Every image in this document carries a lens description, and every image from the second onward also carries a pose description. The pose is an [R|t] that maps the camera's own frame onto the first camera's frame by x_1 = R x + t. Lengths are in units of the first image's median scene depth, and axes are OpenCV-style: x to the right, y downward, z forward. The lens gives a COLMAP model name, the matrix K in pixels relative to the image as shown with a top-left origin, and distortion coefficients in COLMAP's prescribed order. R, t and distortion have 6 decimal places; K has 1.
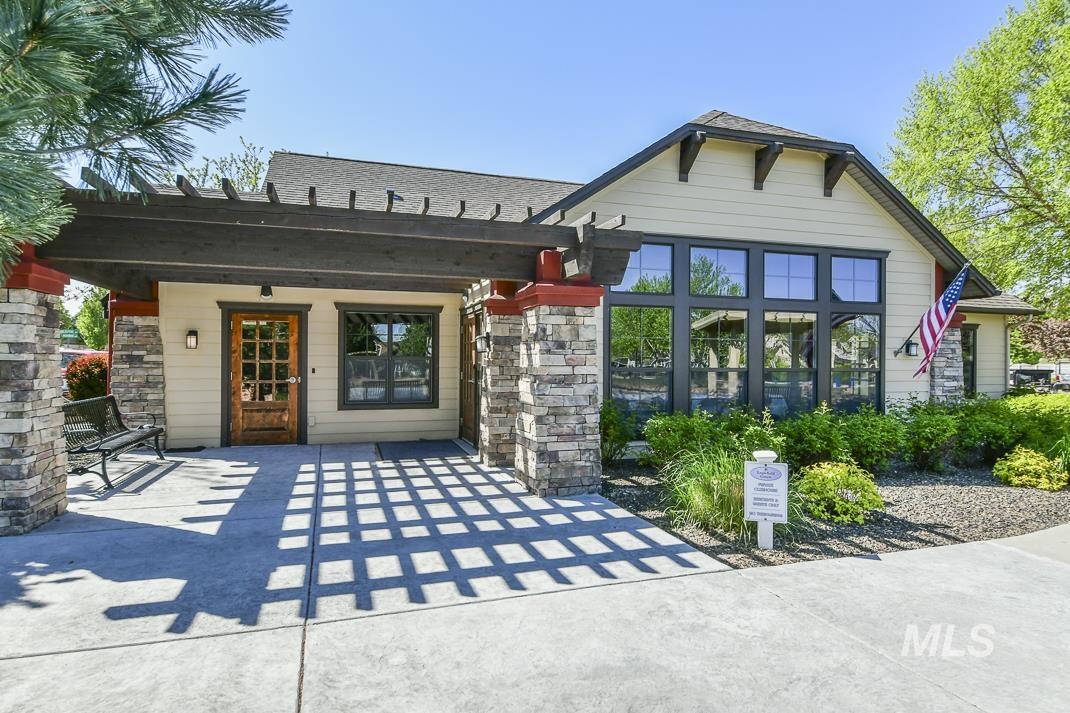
lens RADIAL K [[592.9, 0, 528.7], [0, 592.9, 356.6], [0, 0, 1]] dist [-0.016303, -0.000554]
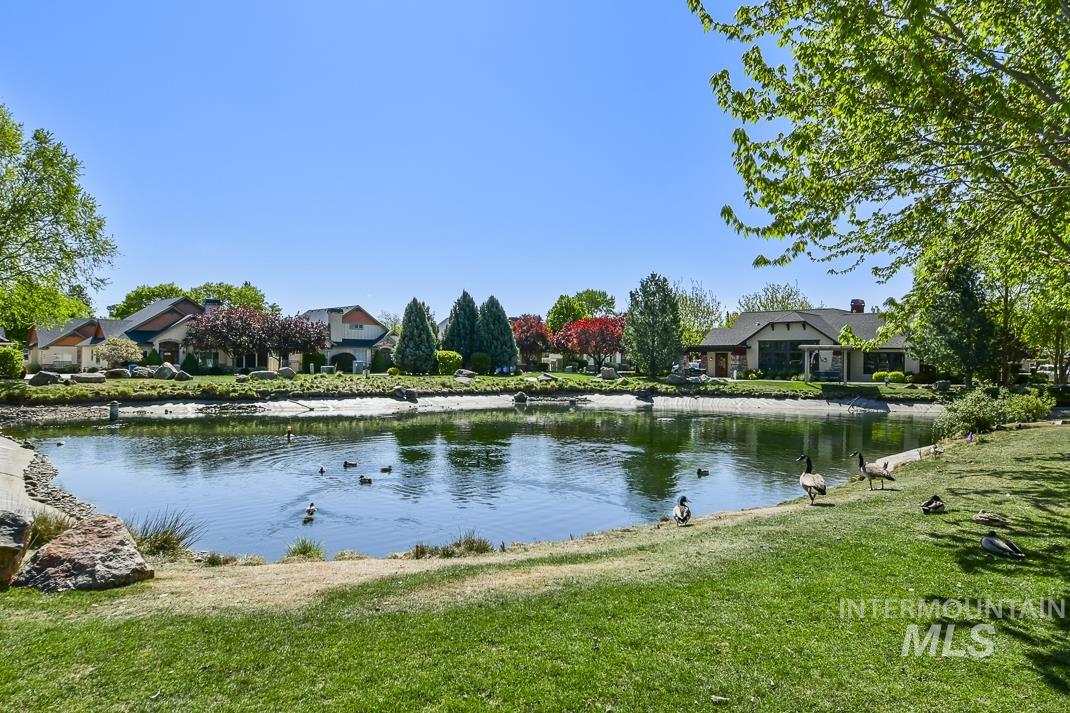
lens RADIAL K [[666.0, 0, 534.5], [0, 666.0, 360.4], [0, 0, 1]] dist [-0.003432, -0.000836]
pose [[0.611971, -0.010597, -0.790809, 3.929172], [0.008011, 0.999942, -0.007201, 0.017195], [0.790839, -0.001928, 0.612021, -4.774232]]
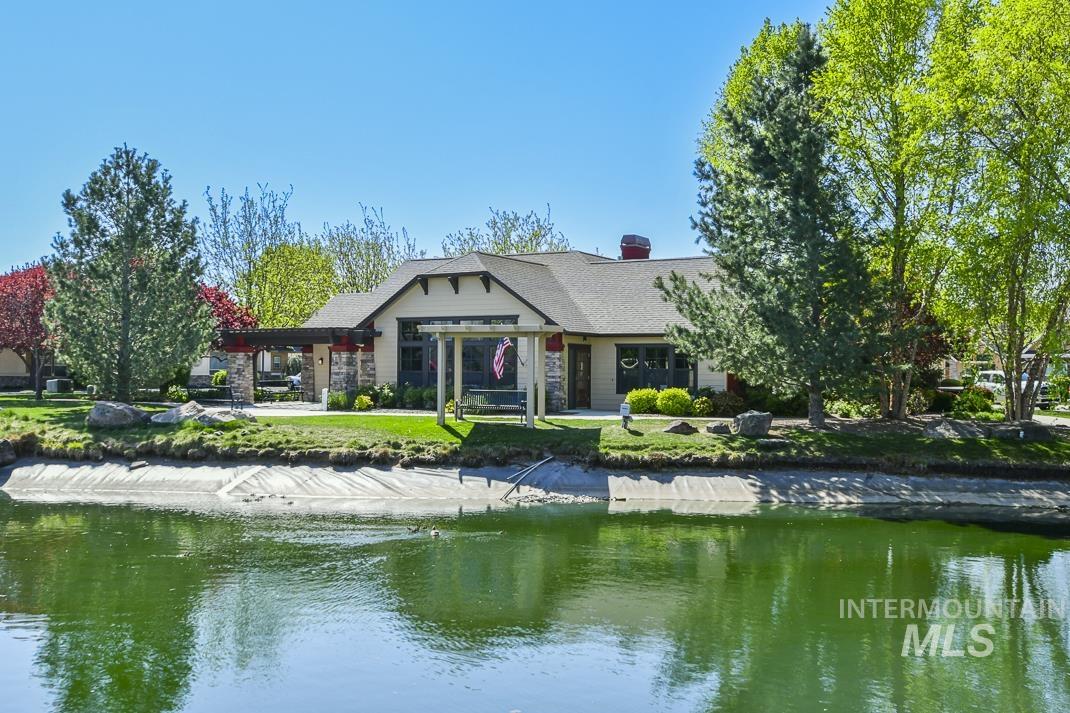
lens RADIAL K [[988.8, 0, 534.9], [0, 988.8, 358.5], [0, 0, 1]] dist [0.011554, 0.000000]
pose [[0.765255, -0.018557, -0.643459, 3.231561], [0.013672, 0.999827, -0.012574, 0.026590], [0.643582, 0.000825, 0.765377, -1.857426]]
